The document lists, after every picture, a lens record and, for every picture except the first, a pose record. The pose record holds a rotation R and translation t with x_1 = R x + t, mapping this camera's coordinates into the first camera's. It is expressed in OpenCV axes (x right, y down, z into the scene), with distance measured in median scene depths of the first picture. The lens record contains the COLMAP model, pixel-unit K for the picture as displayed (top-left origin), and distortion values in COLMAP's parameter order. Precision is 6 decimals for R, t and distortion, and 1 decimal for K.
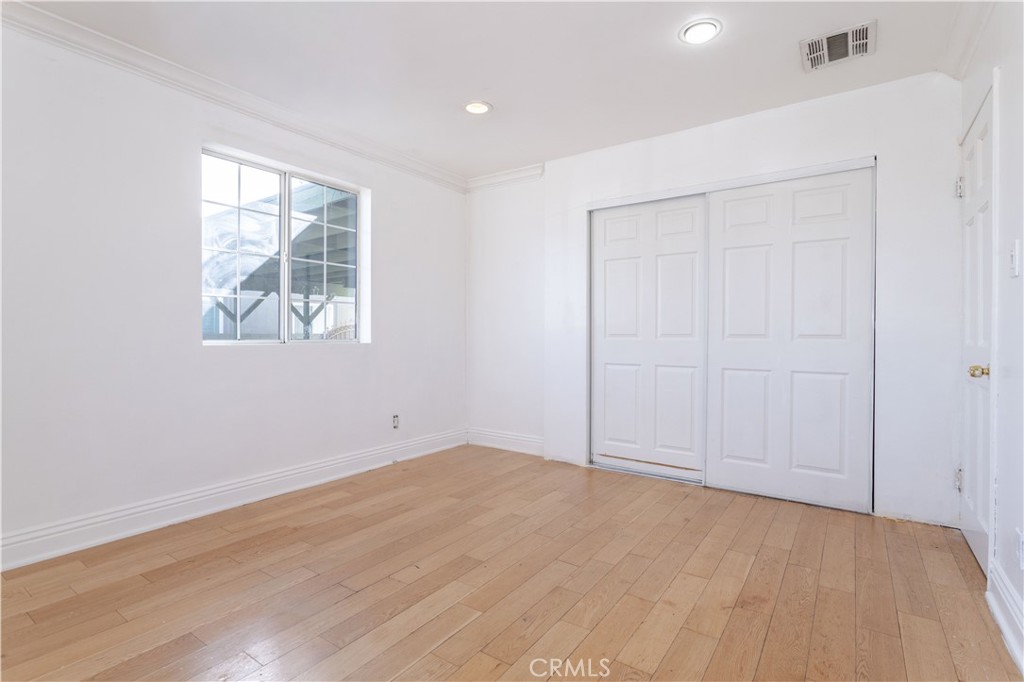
lens RADIAL K [[494.2, 0, 513.3], [0, 494.2, 337.3], [0, 0, 1]] dist [-0.013532, 0.000549]
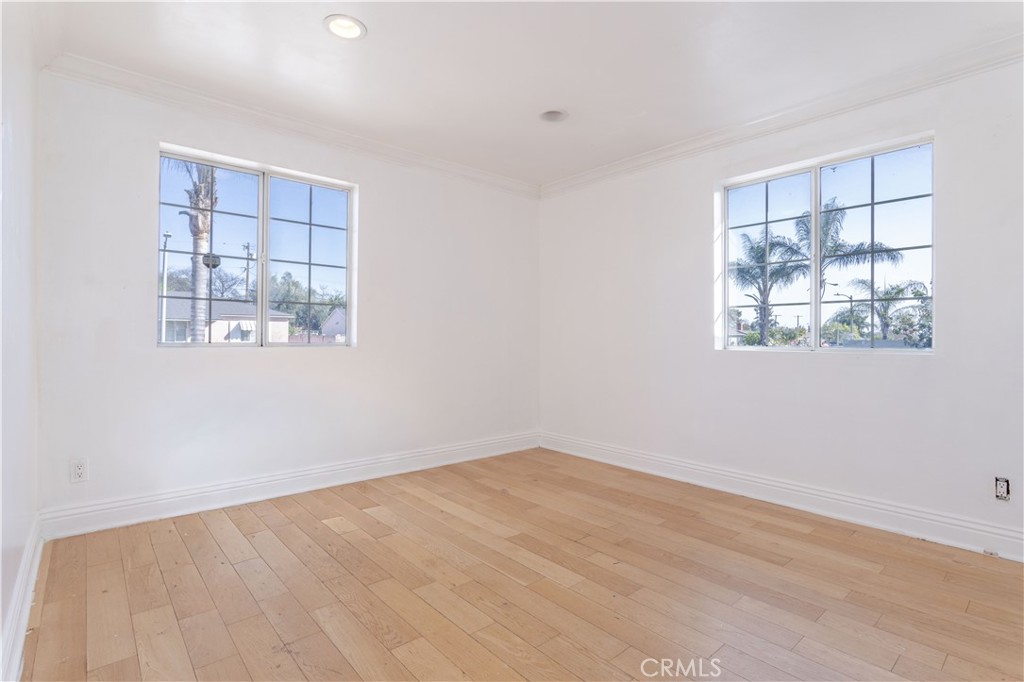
lens RADIAL K [[494.2, 0, 513.3], [0, 494.2, 337.3], [0, 0, 1]] dist [-0.013532, 0.000549]
pose [[-0.239955, -0.002749, -0.970780, 0.797813], [-0.012968, 0.999916, 0.000374, -0.008683], [0.970697, 0.012679, -0.239970, 0.946066]]
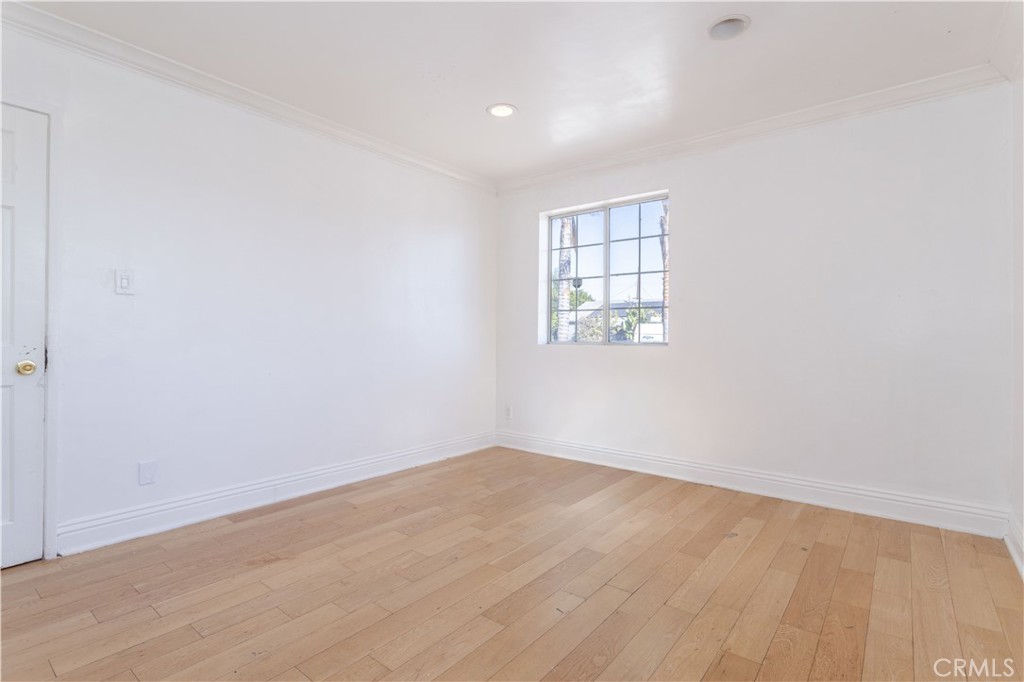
lens RADIAL K [[494.2, 0, 513.3], [0, 494.2, 337.3], [0, 0, 1]] dist [-0.013532, 0.000549]
pose [[-0.998179, -0.005818, 0.060041, -0.149788], [-0.005295, 0.999947, 0.008865, -0.013031], [-0.060090, 0.008531, -0.998157, 1.697547]]
